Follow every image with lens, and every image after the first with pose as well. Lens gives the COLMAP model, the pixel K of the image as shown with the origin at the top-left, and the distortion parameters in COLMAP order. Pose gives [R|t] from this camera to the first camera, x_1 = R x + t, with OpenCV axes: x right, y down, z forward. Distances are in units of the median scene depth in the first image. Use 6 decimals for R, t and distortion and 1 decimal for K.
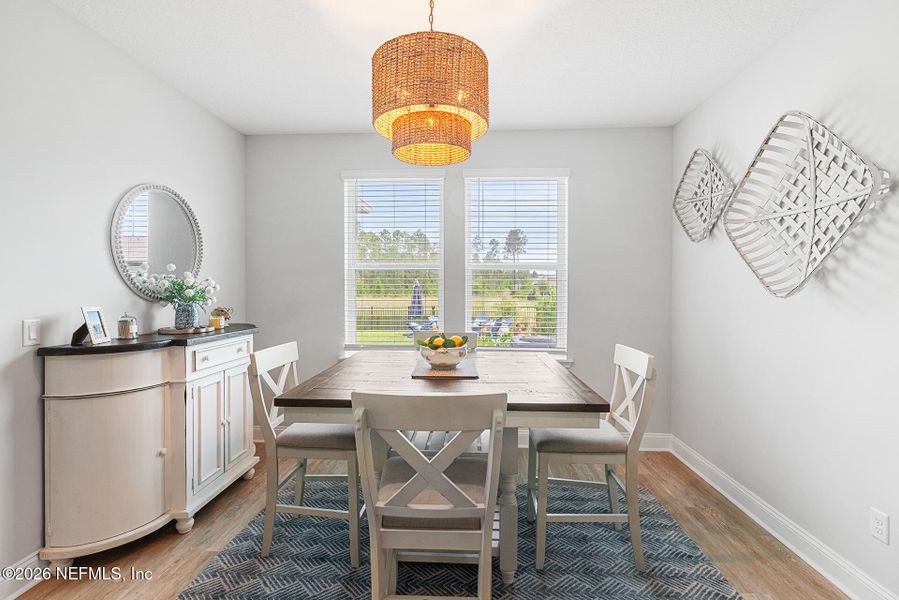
lens RADIAL K [[405.4, 0, 448.4], [0, 405.4, 296.3], [0, 0, 1]] dist [0.014910, -0.001956]
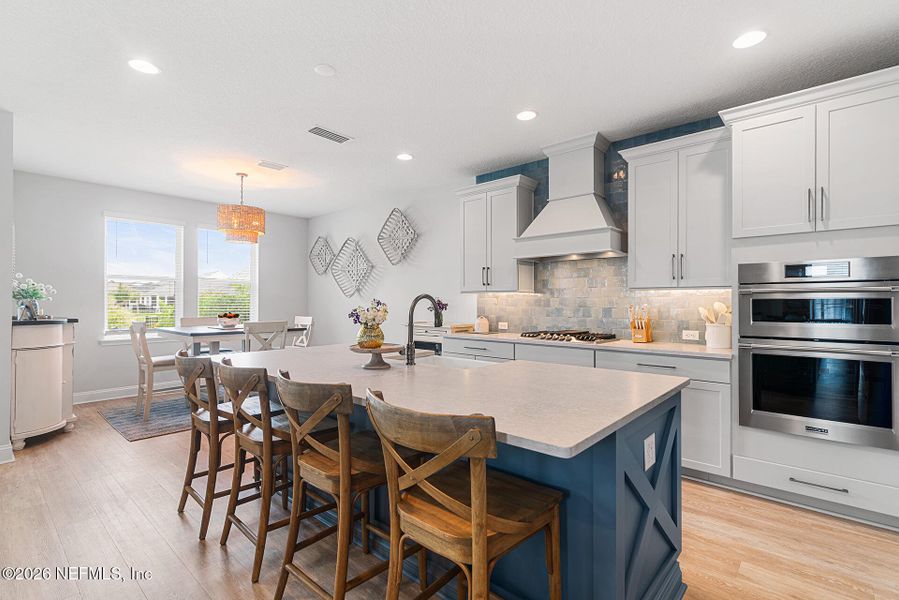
lens RADIAL K [[421.0, 0, 446.1], [0, 421.0, 300.5], [0, 0, 1]] dist [0.004101, -0.000253]
pose [[0.621412, 0.004728, 0.783470, -0.813494], [0.011075, 0.999829, -0.014818, 0.051942], [-0.783406, 0.017885, 0.621253, -1.034426]]
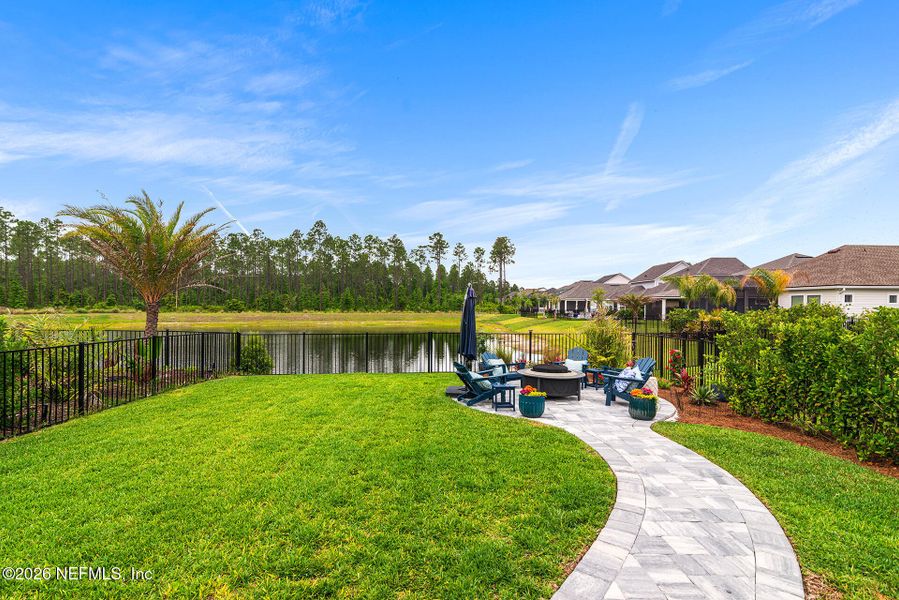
lens RADIAL K [[442.2, 0, 449.1], [0, 442.2, 308.7], [0, 0, 1]] dist [0.006552, 0.000129]
pose [[0.997500, 0.008102, 0.070196, -0.826179], [-0.007588, 0.999942, -0.007578, -0.046524], [-0.070253, 0.007026, 0.997504, 2.442211]]
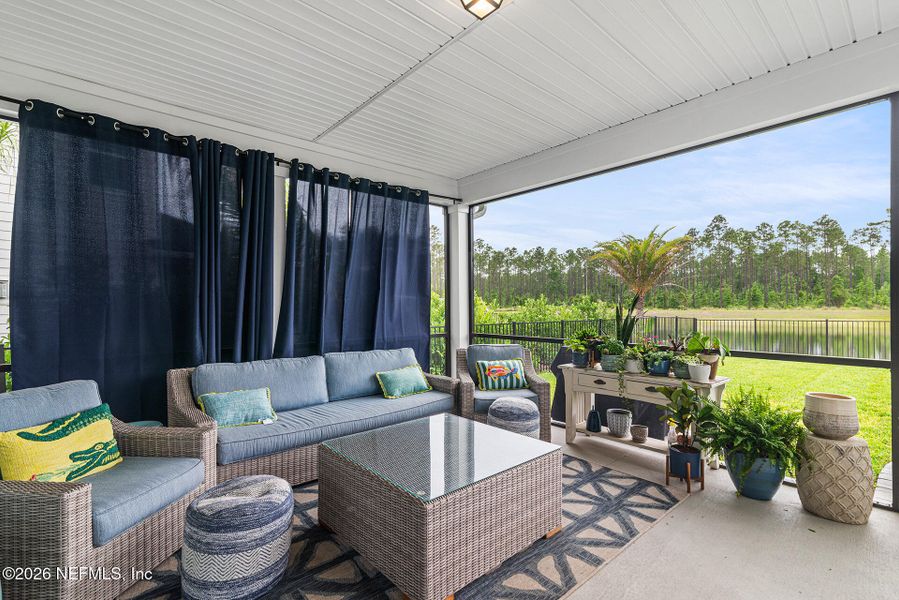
lens RADIAL K [[405.4, 0, 446.3], [0, 405.4, 305.4], [0, 0, 1]] dist [0.014910, -0.001956]
pose [[0.701717, -0.005296, -0.712436, -1.035822], [-0.001154, 0.999963, -0.008569, 0.055230], [0.712455, 0.006835, 0.701684, 0.851585]]
